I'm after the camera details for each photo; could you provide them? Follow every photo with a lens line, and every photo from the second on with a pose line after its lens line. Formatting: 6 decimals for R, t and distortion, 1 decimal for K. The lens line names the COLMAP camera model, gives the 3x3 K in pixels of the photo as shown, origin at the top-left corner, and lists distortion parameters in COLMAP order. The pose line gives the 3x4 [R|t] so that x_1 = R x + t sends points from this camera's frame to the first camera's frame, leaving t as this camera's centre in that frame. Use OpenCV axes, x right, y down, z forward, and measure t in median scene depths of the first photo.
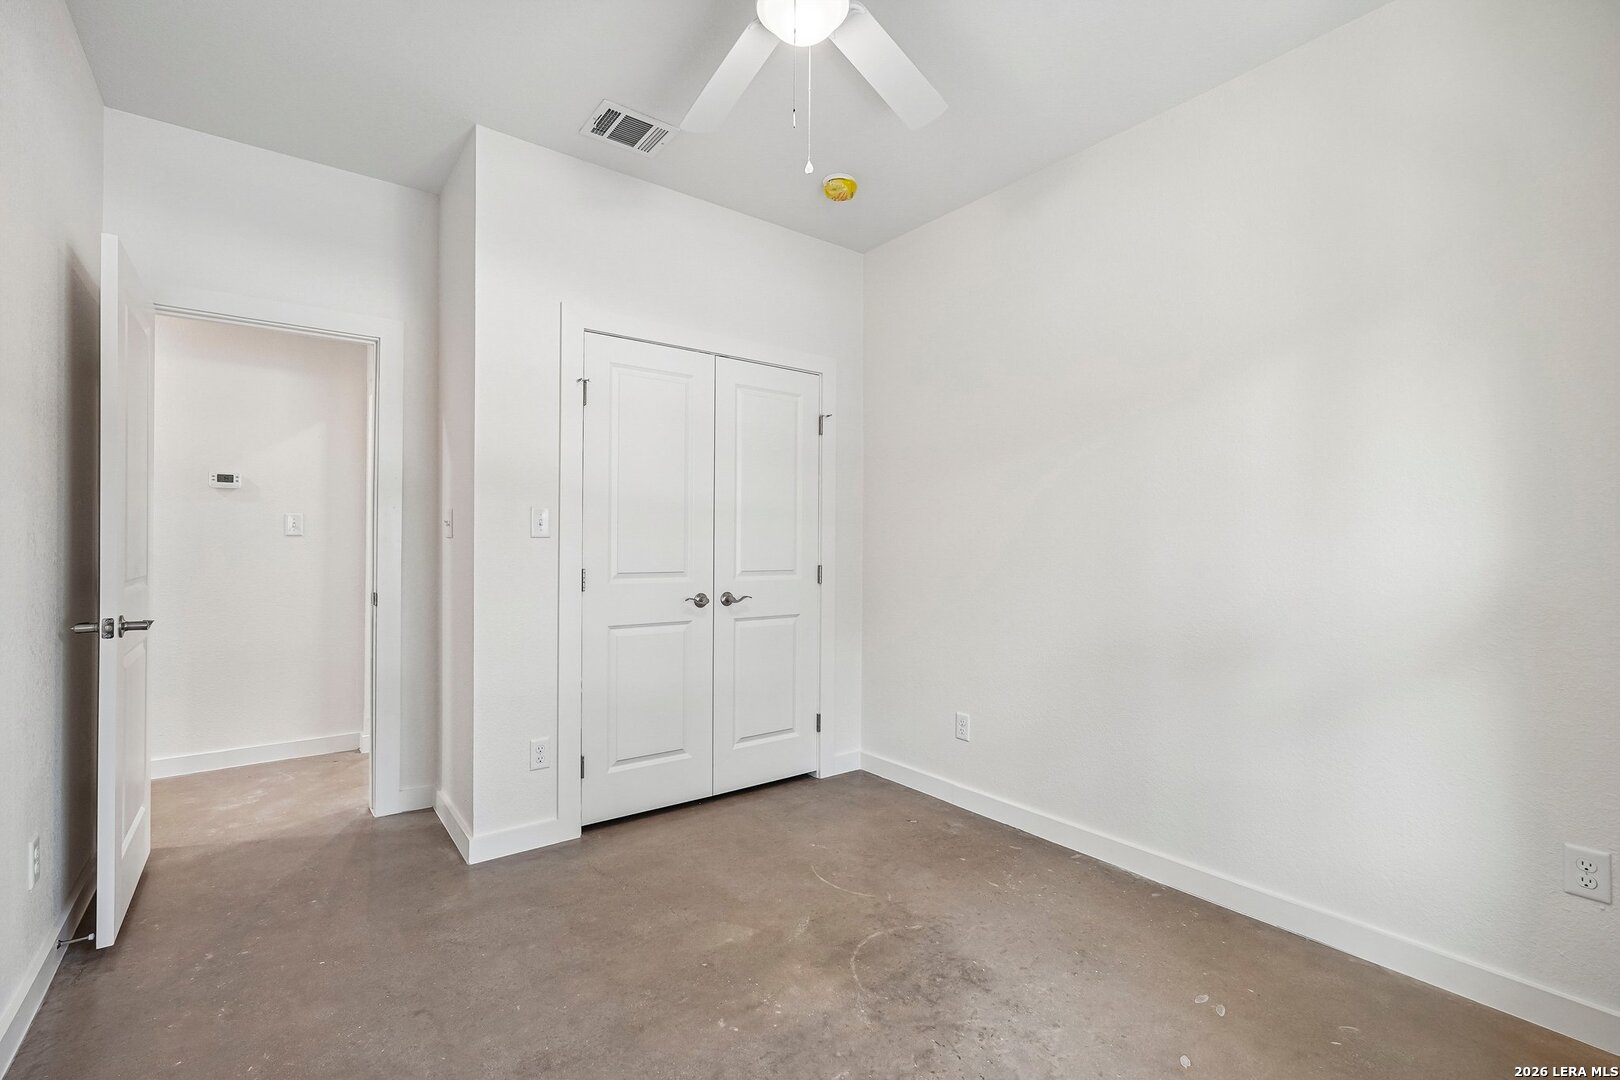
lens RADIAL K [[719.1, 0, 808.8], [0, 719.1, 546.8], [0, 0, 1]] dist [-0.012029, 0.004947]
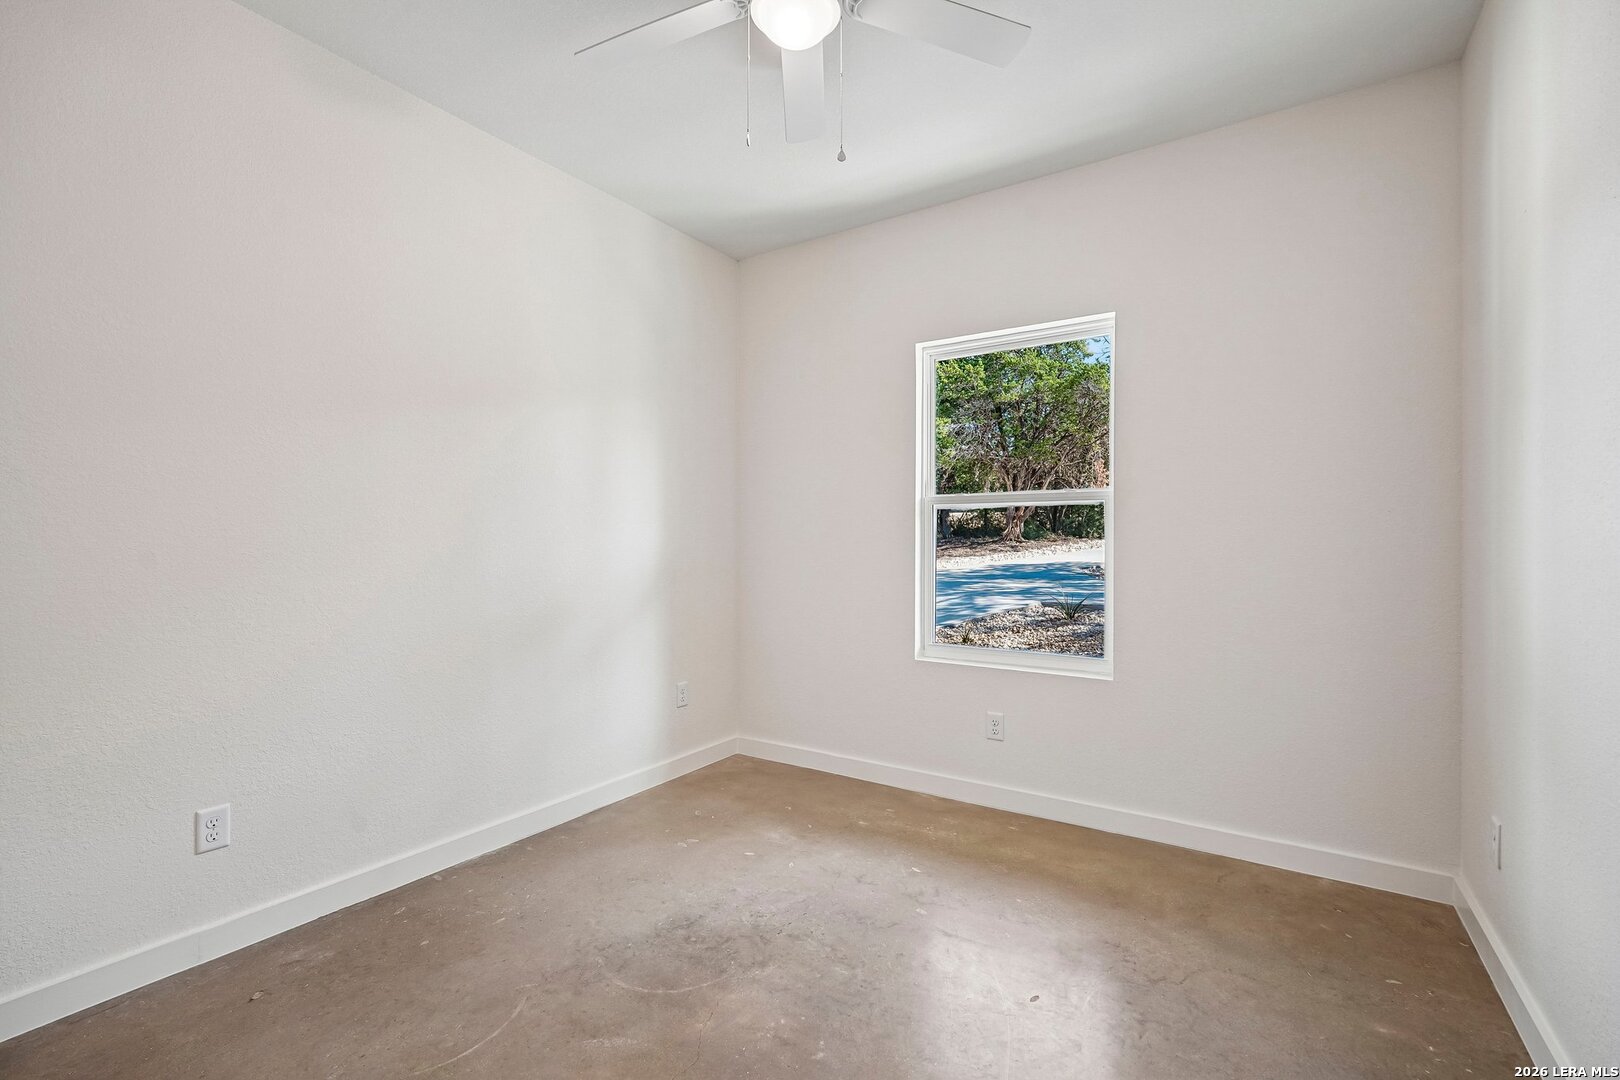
lens RADIAL K [[719.1, 0, 800.6], [0, 719.1, 537.9], [0, 0, 1]] dist [-0.012029, 0.004947]
pose [[-0.323113, -0.001952, 0.946358, -0.875667], [0.002345, 0.999993, 0.002864, -0.003866], [-0.946357, 0.003145, -0.323106, 1.171622]]
